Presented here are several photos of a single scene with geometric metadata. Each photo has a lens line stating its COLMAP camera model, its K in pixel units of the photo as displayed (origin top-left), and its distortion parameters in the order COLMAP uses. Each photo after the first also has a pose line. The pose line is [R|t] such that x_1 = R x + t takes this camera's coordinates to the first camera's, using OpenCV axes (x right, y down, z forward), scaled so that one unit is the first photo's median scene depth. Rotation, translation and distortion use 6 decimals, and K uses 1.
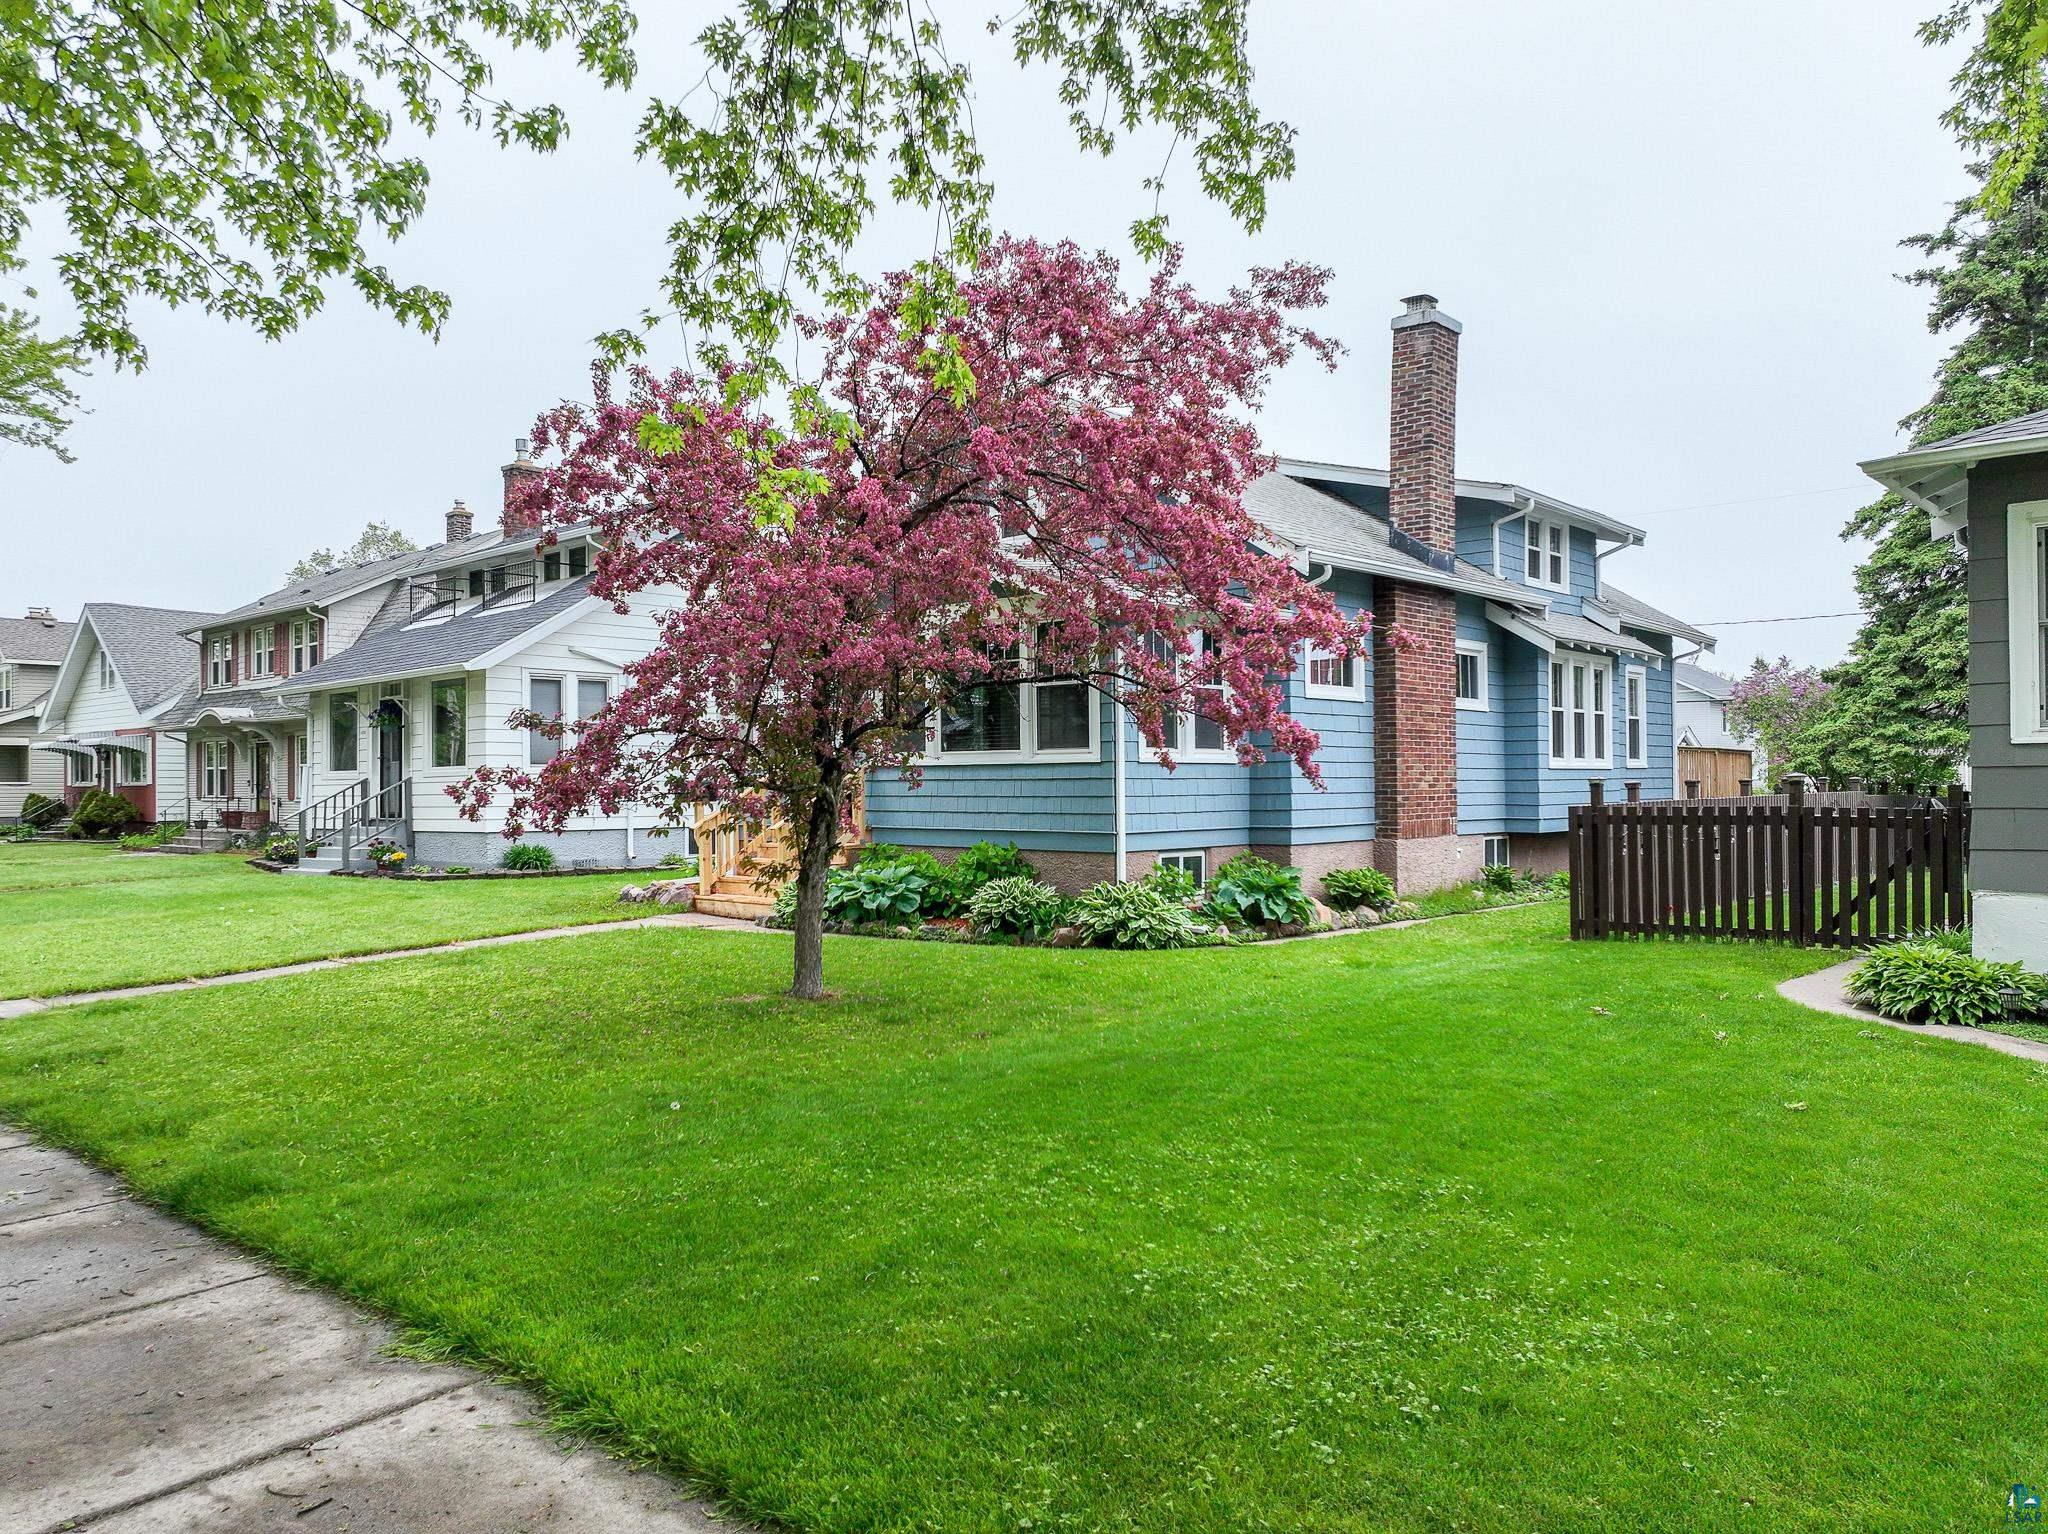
lens RADIAL K [[1437.4, 0, 1024.0], [0, 1437.4, 767.0], [0, 0, 1]] dist [0.013807, 0.001257]
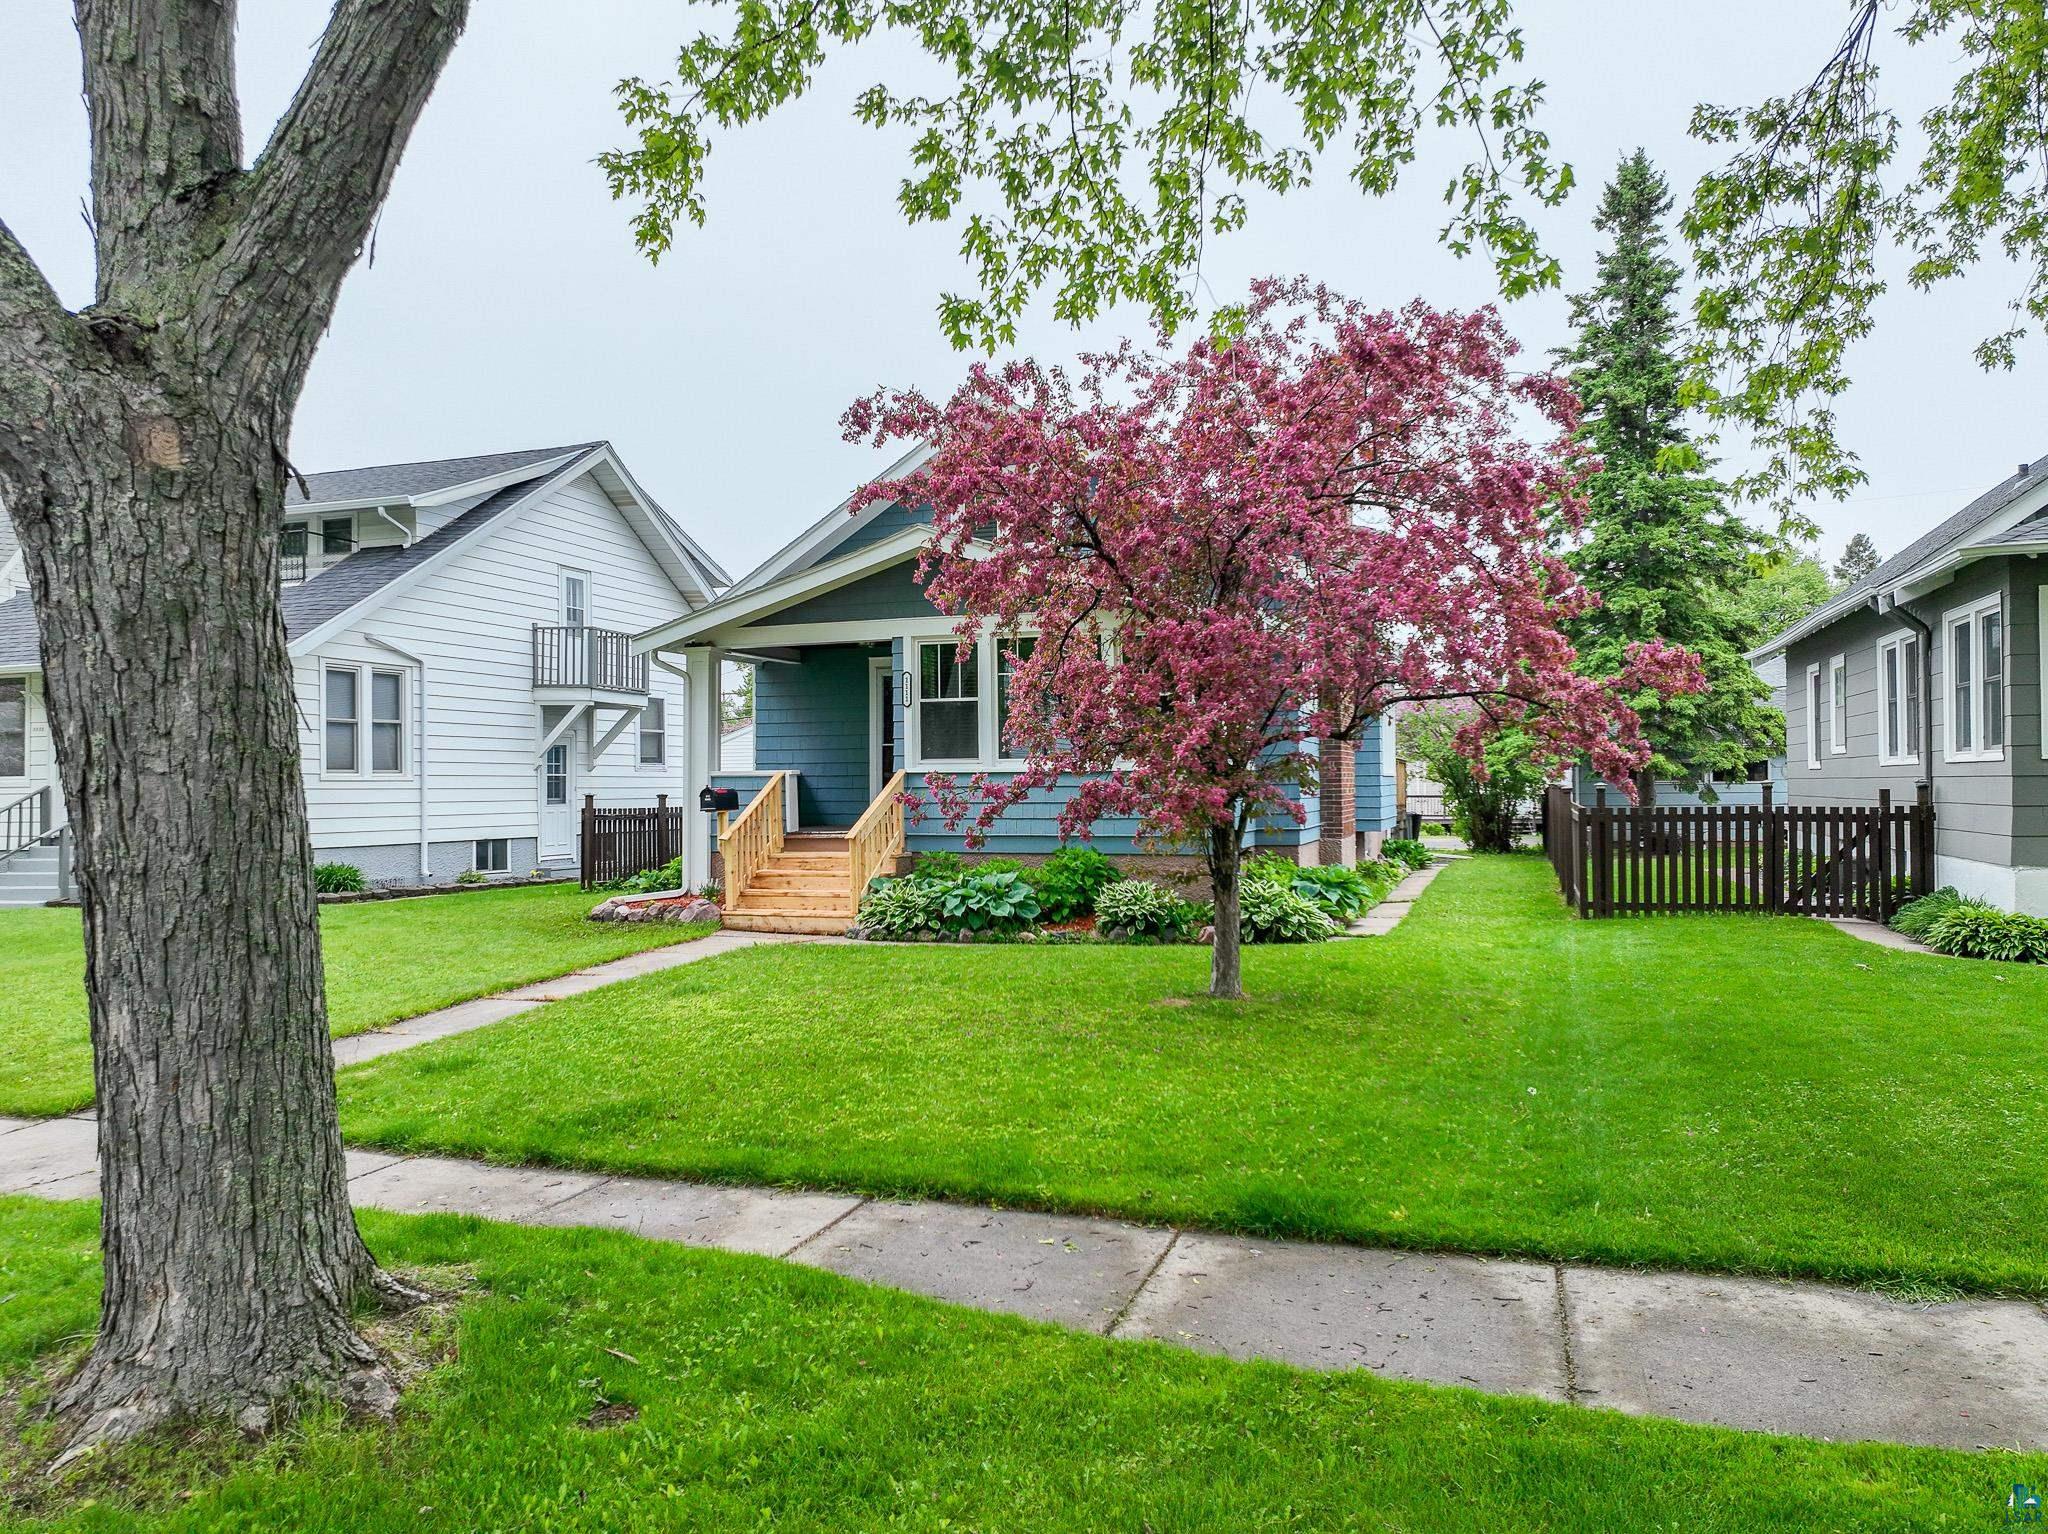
lens RADIAL K [[1437.4, 0, 1024.0], [0, 1437.4, 767.0], [0, 0, 1]] dist [0.013807, 0.001257]
pose [[0.918914, 0.002445, 0.394450, -0.568109], [-0.001220, 0.999994, -0.003356, -0.002113], [-0.394456, 0.002603, 0.918911, 0.087536]]
